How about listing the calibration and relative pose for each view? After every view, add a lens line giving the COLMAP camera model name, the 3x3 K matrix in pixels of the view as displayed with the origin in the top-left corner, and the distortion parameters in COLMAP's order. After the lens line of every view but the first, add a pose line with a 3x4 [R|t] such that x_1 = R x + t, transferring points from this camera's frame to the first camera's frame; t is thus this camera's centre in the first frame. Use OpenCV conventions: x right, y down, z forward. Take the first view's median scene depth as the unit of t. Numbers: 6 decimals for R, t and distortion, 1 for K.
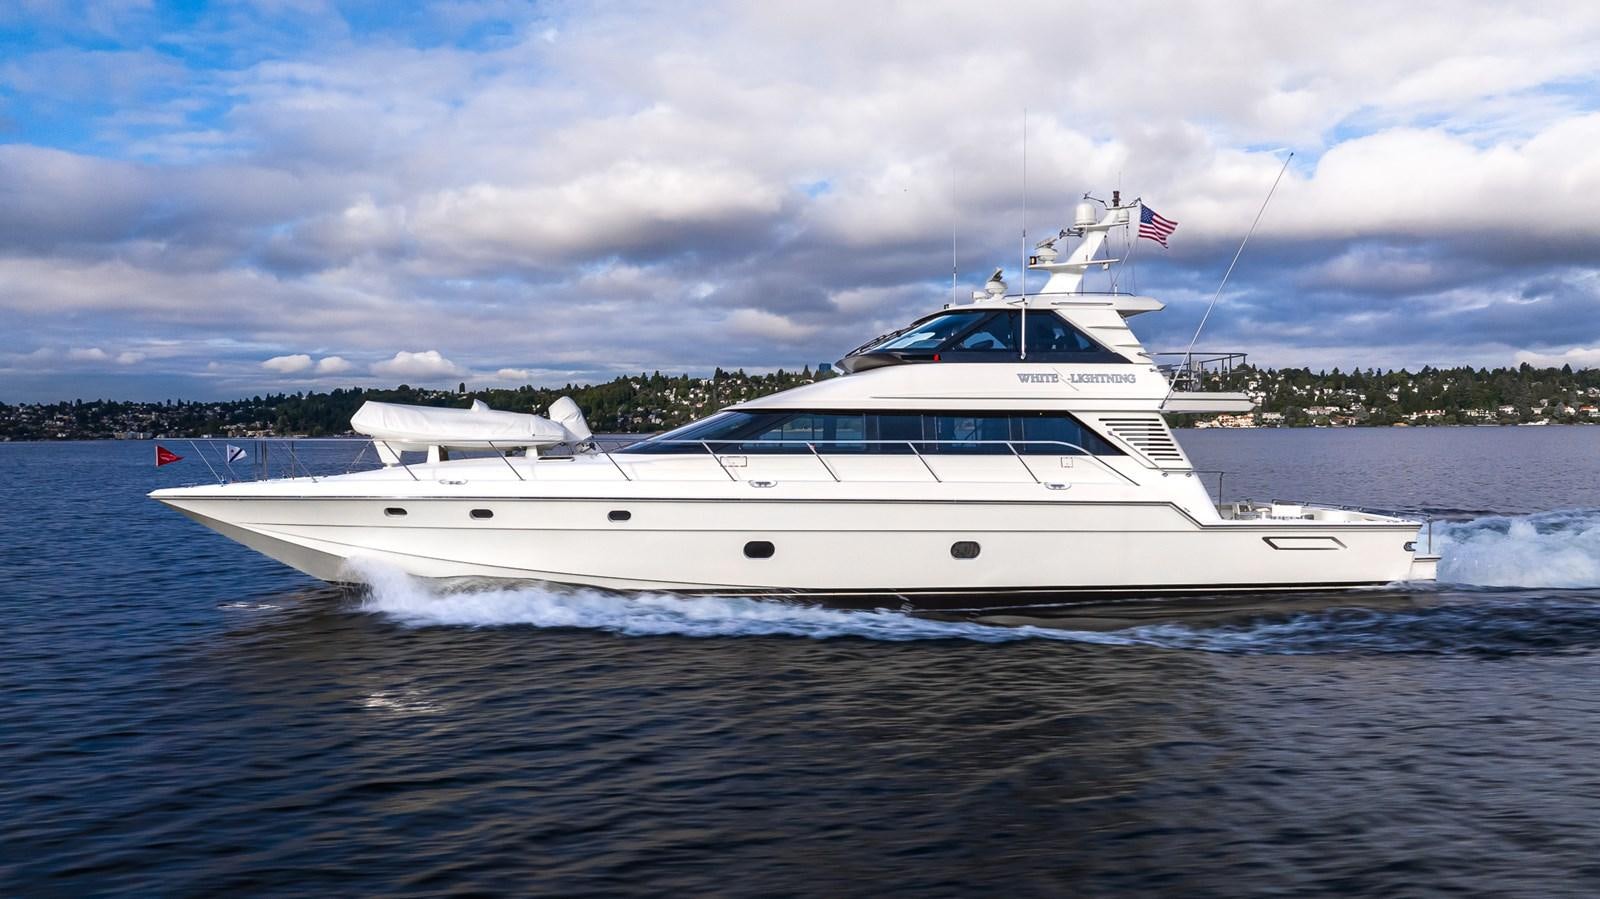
lens RADIAL K [[1172.4, 0, 783.8], [0, 1172.4, 457.6], [0, 0, 1]] dist [-0.005493, 0.002466]
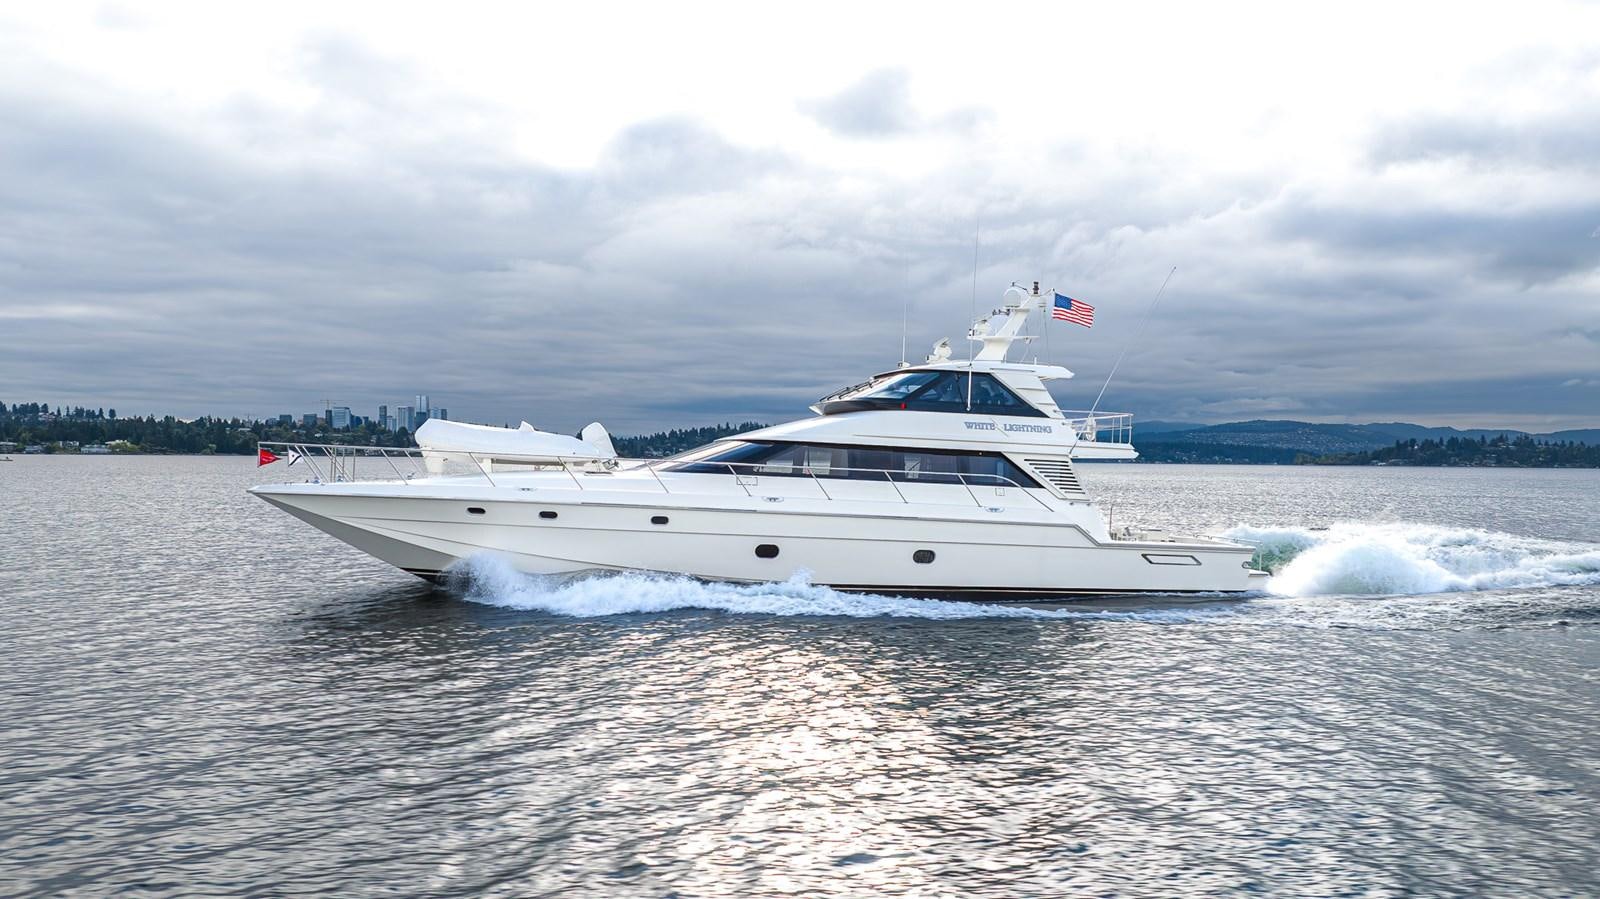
lens RADIAL K [[1172.4, 0, 783.8], [0, 1172.4, 457.6], [0, 0, 1]] dist [-0.005493, 0.002466]
pose [[0.988865, 0.043274, 0.142382, -0.180819], [-0.040845, 0.998967, -0.019936, 0.001761], [-0.143098, 0.013899, 0.989611, -0.250902]]
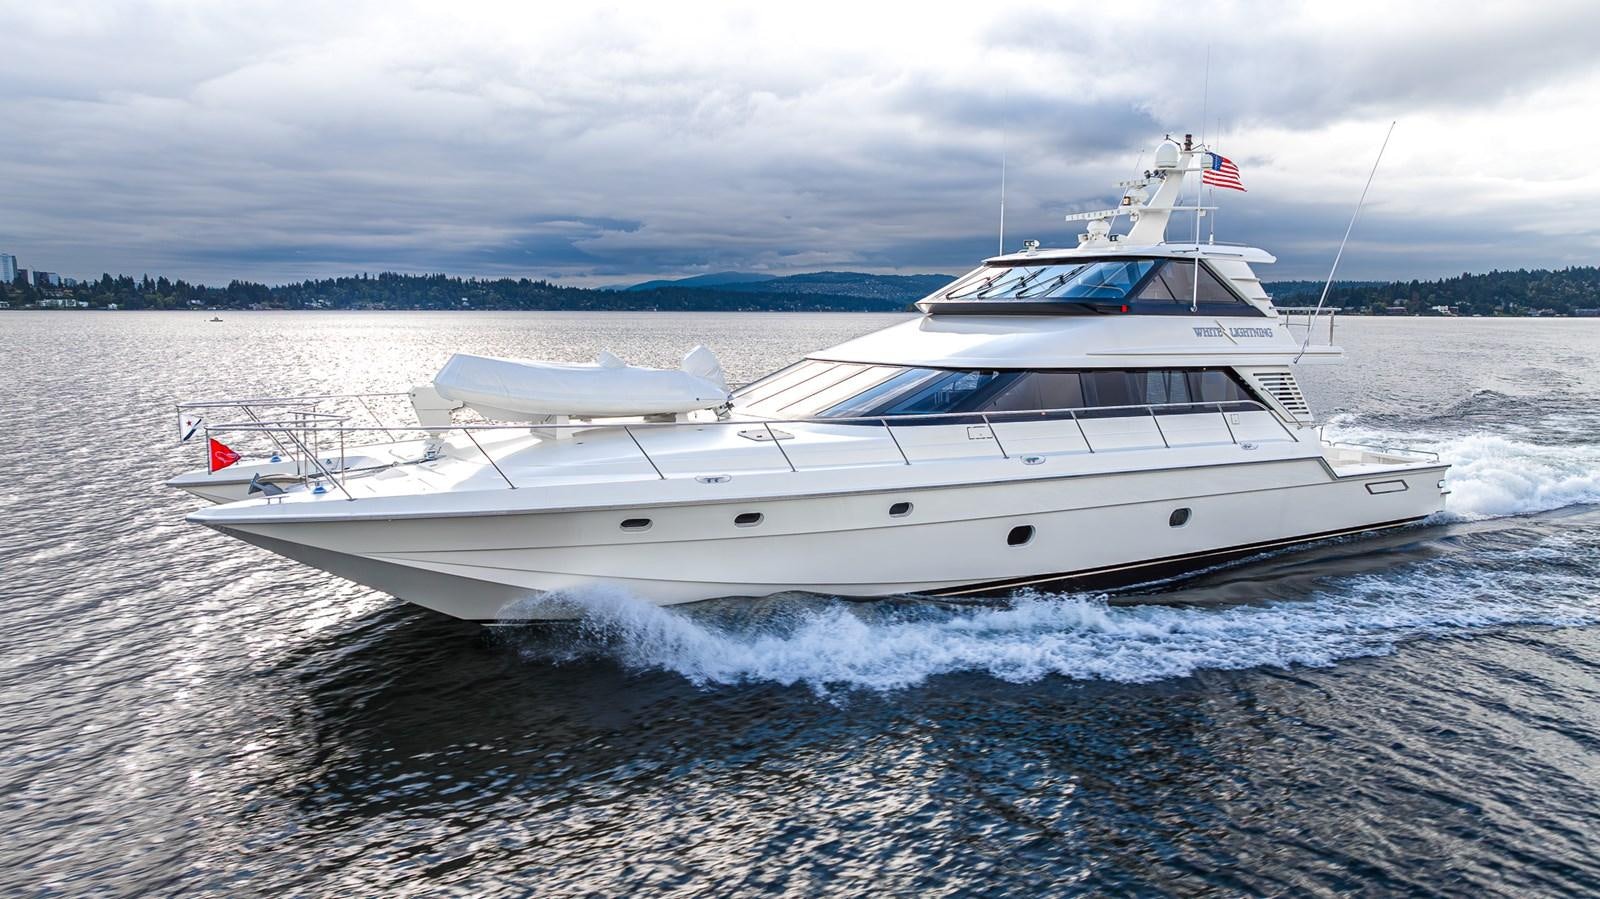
lens RADIAL K [[1036.8, 0, 800.0], [0, 1036.8, 449.5], [0, 0, 1]] dist [0.042662, -0.000319]
pose [[0.862112, -0.040623, 0.505086, -0.518226], [-0.016717, 0.993959, 0.108475, -0.059186], [-0.506442, -0.101961, 0.856225, 0.425642]]
